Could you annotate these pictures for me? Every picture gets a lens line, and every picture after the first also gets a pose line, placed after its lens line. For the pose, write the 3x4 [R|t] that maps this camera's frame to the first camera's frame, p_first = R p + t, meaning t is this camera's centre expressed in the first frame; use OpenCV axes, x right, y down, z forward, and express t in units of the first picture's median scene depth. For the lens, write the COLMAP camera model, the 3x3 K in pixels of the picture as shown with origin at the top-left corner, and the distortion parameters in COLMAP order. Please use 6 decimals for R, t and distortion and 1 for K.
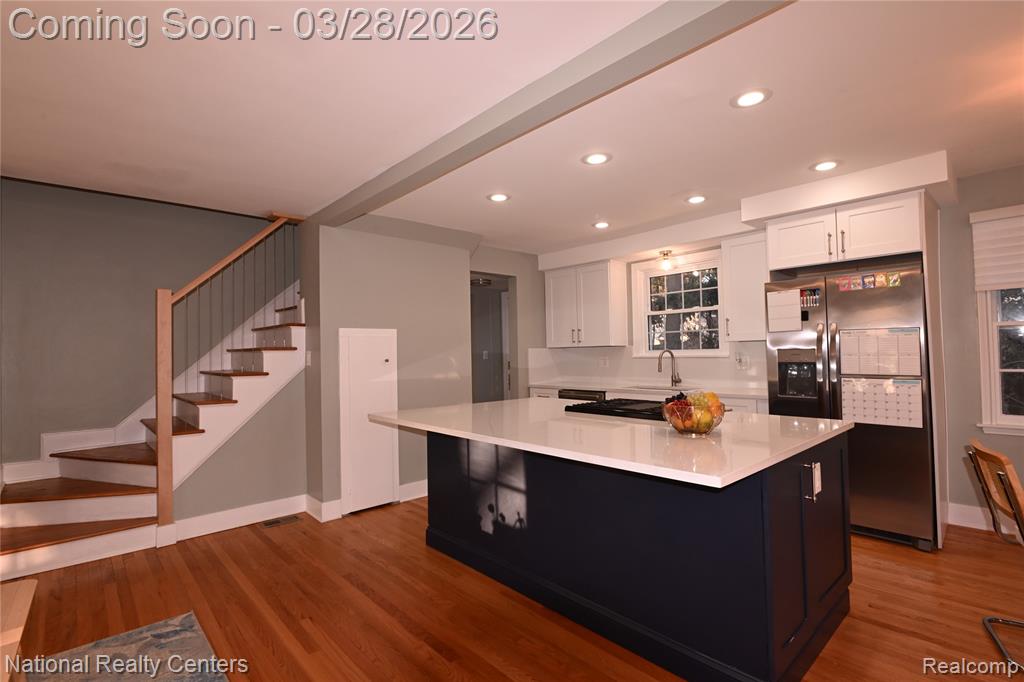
lens RADIAL K [[489.5, 0, 512.0], [0, 489.5, 341.0], [0, 0, 1]] dist [-0.003776, -0.001688]
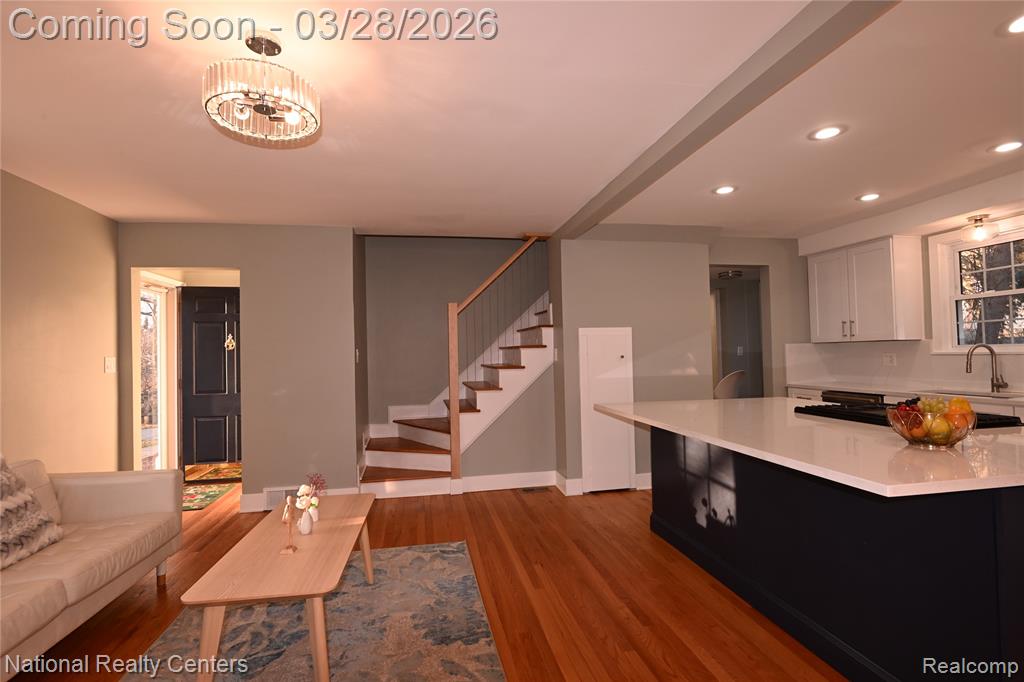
lens RADIAL K [[504.6, 0, 512.0], [0, 504.6, 341.0], [0, 0, 1]] dist [-0.003822, -0.000858]
pose [[0.848932, -0.011578, -0.528376, 0.133704], [0.017233, 0.999835, 0.005779, -0.005691], [0.528222, -0.014011, 0.848991, -0.075999]]
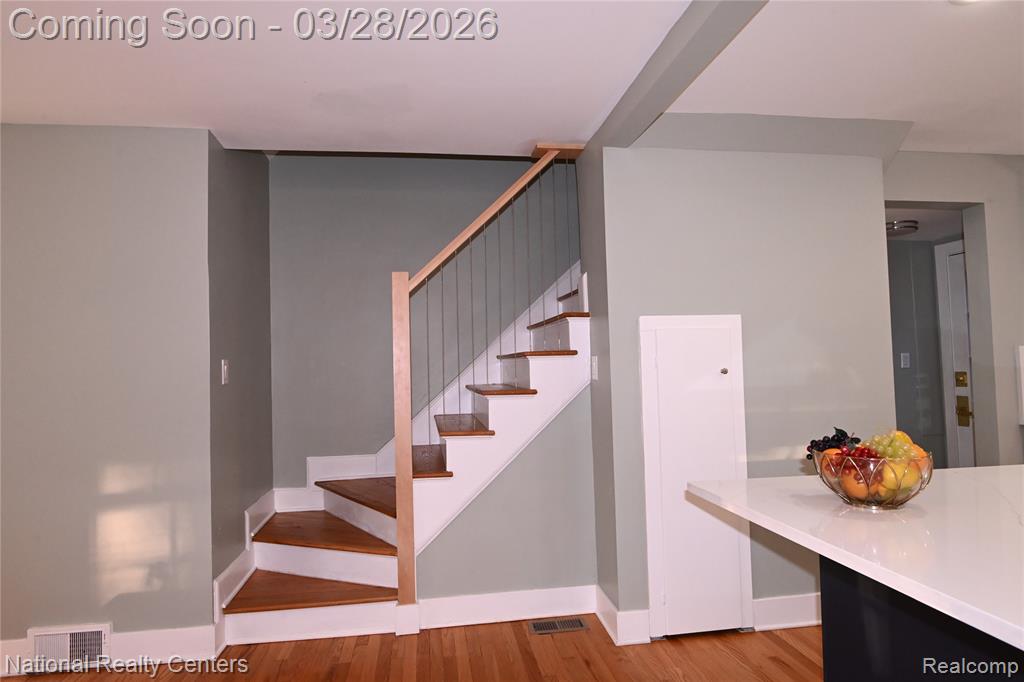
lens RADIAL K [[583.9, 0, 512.0], [0, 583.9, 341.0], [0, 0, 1]] dist [-0.025889, 0.000178]
pose [[0.822898, -0.025545, -0.567615, -0.082584], [0.023364, 0.999665, -0.011116, 0.007126], [0.567709, -0.004114, 0.823219, 0.337767]]
